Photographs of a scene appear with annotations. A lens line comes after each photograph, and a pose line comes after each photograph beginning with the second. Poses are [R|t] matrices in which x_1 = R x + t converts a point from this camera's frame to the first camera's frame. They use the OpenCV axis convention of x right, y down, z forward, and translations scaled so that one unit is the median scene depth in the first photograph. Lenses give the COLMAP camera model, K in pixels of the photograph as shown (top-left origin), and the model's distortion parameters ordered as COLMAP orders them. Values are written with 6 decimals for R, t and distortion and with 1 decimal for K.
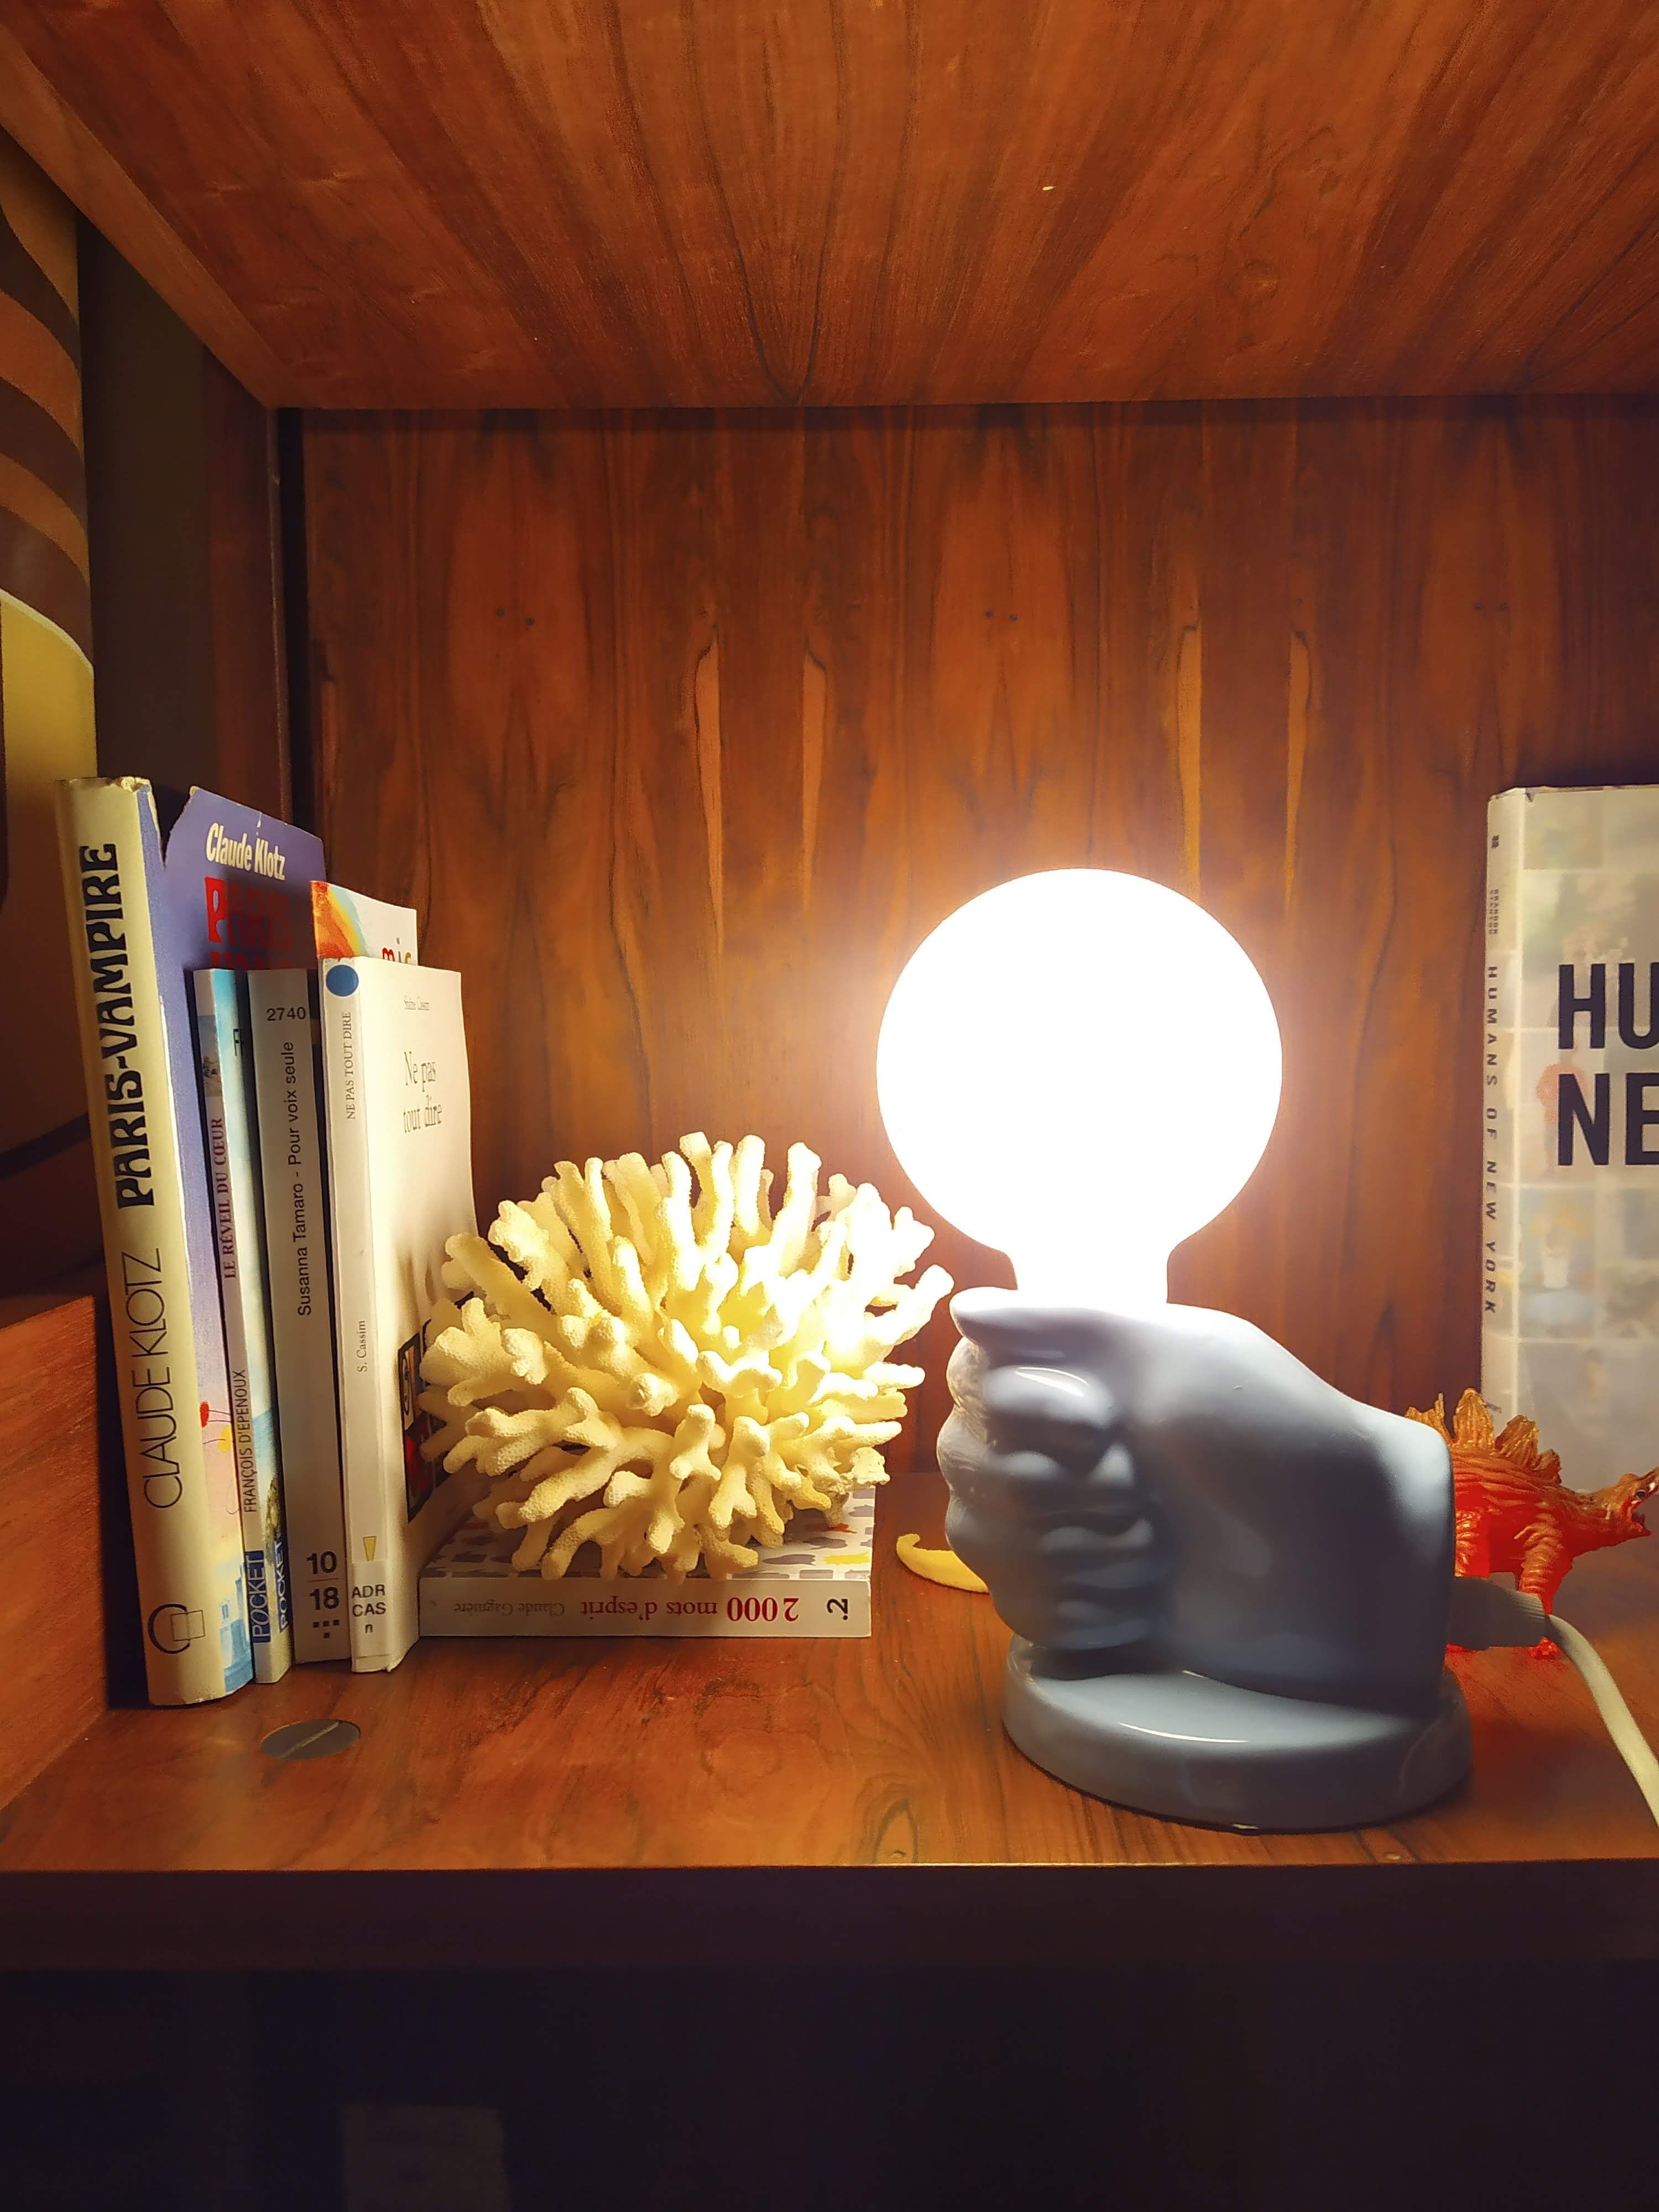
lens RADIAL K [[1857.7, 0, 827.4], [0, 1857.7, 1185.8], [0, 0, 1]] dist [0.046843, -0.138001]
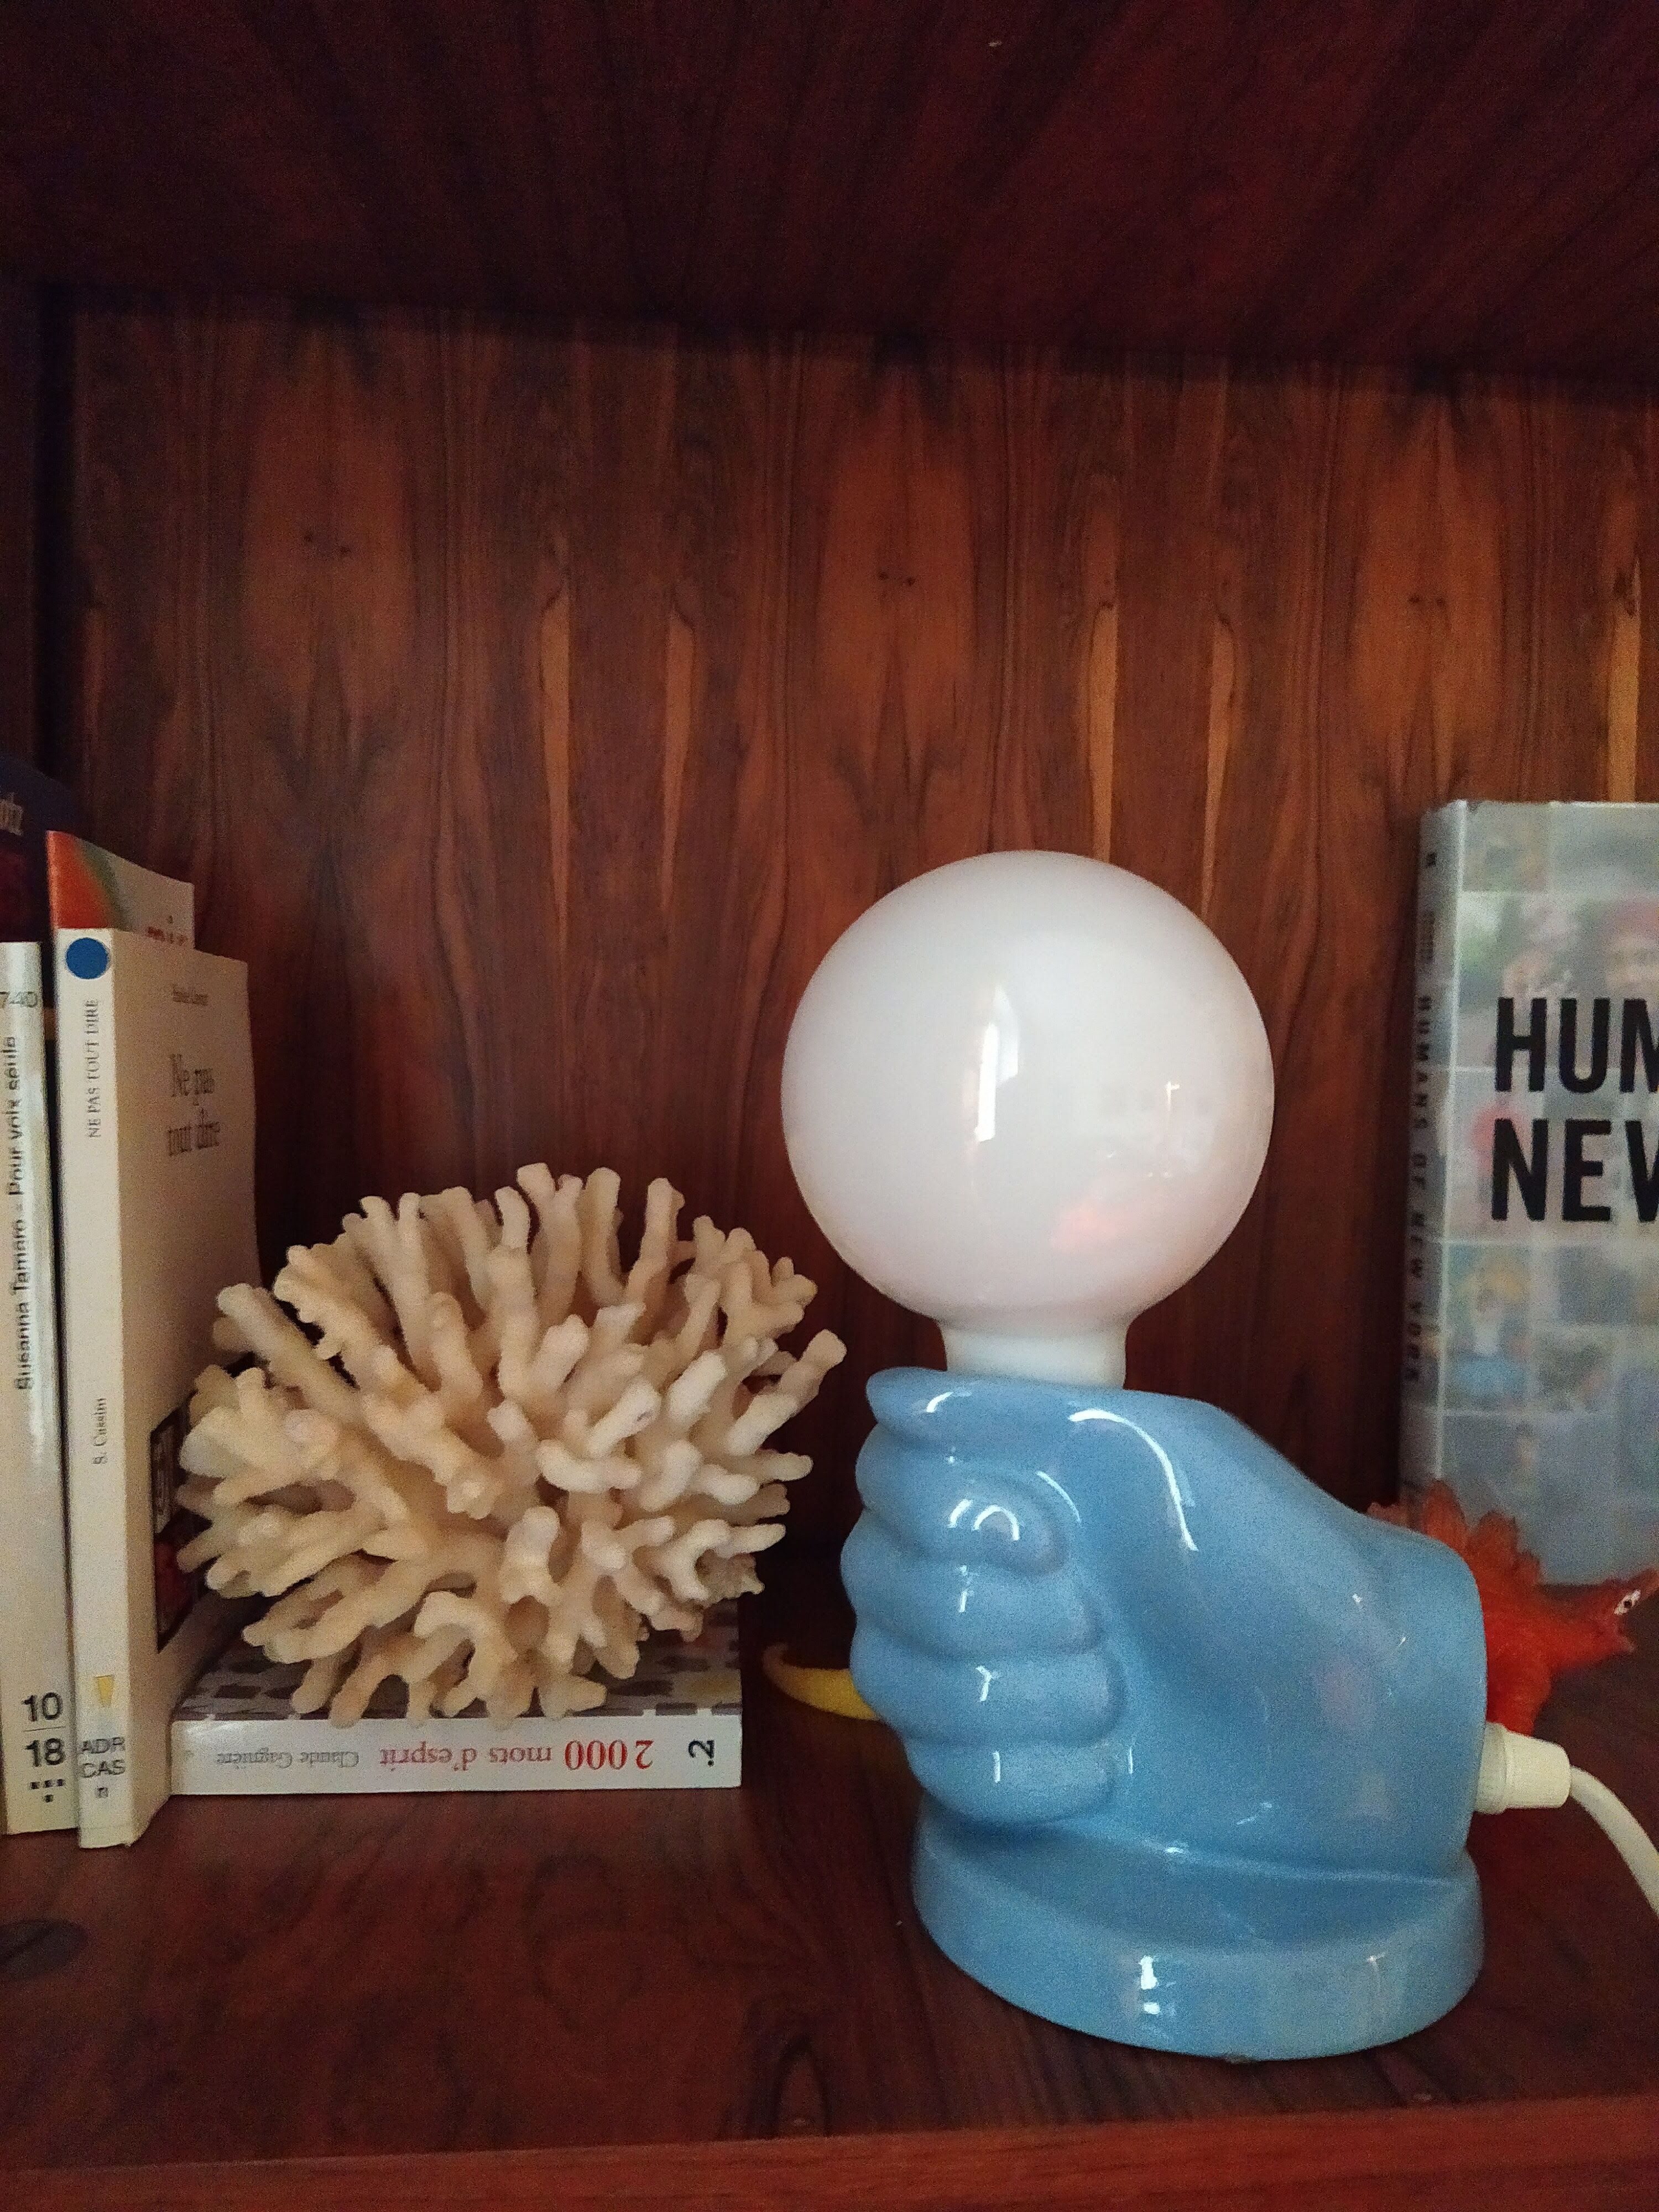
lens RADIAL K [[1857.7, 0, 827.4], [0, 1857.7, 1185.8], [0, 0, 1]] dist [0.046843, -0.138001]
pose [[0.994643, 0.021289, 0.101157, -0.023209], [-0.019703, 0.999667, -0.016648, -0.006794], [-0.101478, 0.014566, 0.994731, 0.153096]]
